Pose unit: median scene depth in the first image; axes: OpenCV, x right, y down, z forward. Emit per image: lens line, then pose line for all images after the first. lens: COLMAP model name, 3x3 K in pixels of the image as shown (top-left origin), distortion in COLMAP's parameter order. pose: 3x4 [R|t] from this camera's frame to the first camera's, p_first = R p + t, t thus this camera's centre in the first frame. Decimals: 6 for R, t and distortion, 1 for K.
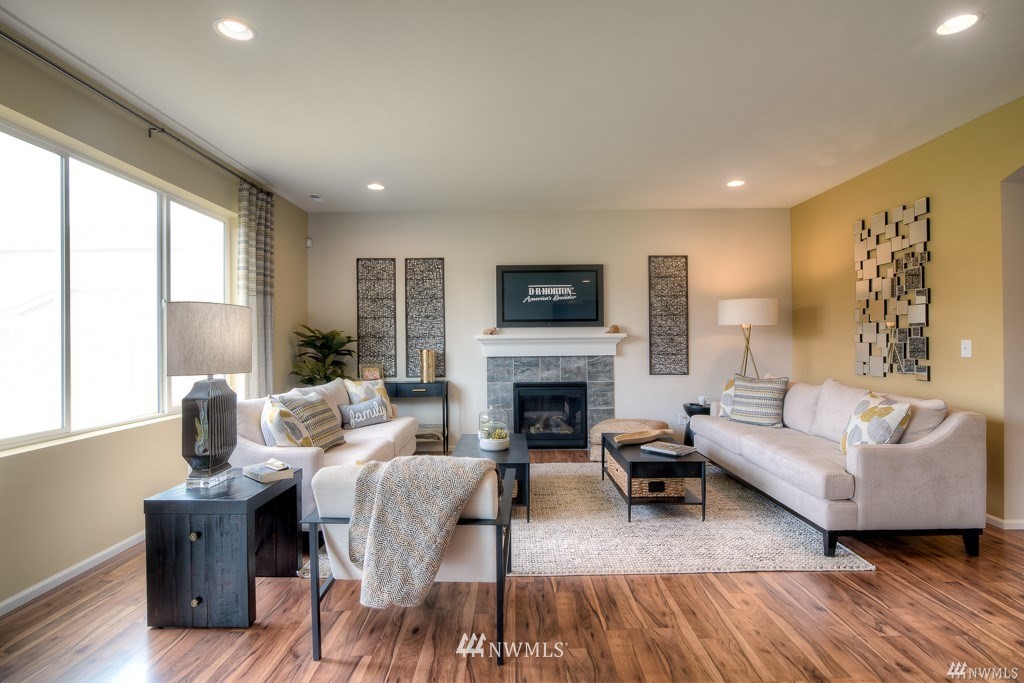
lens RADIAL K [[501.5, 0, 512.0], [0, 501.5, 341.5], [0, 0, 1]] dist [-0.014928, -0.000185]
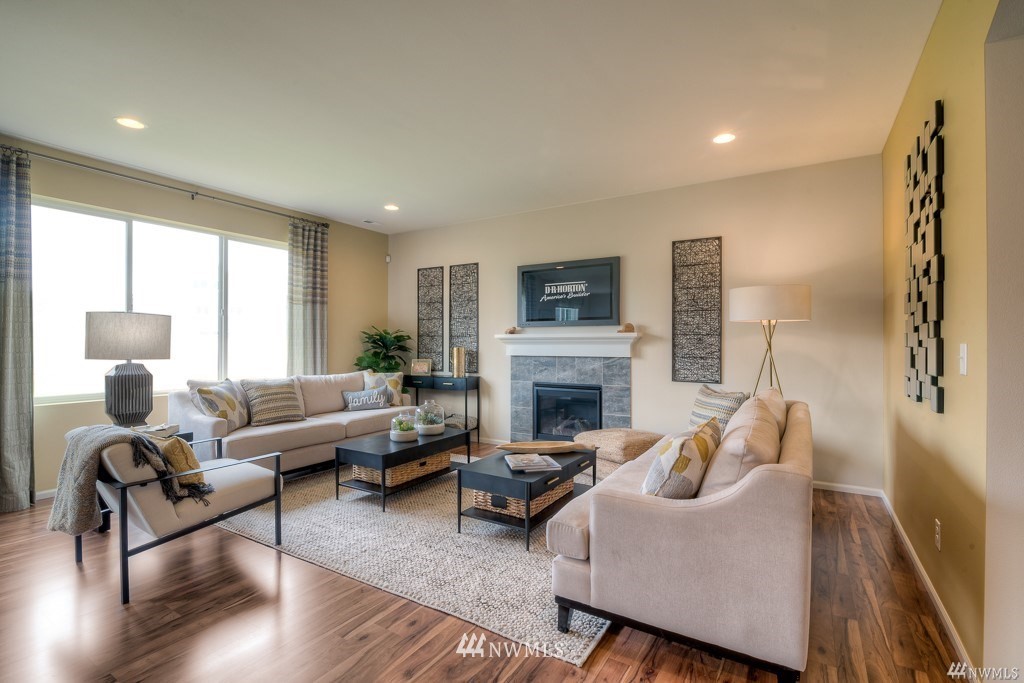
lens RADIAL K [[469.3, 0, 512.0], [0, 469.3, 341.5], [0, 0, 1]] dist [-0.017347, 0.000012]
pose [[0.852931, 0.009271, -0.521941, 0.457441], [-0.008940, 0.999955, 0.003152, -0.001180], [0.521947, 0.001978, 0.852976, 0.178079]]
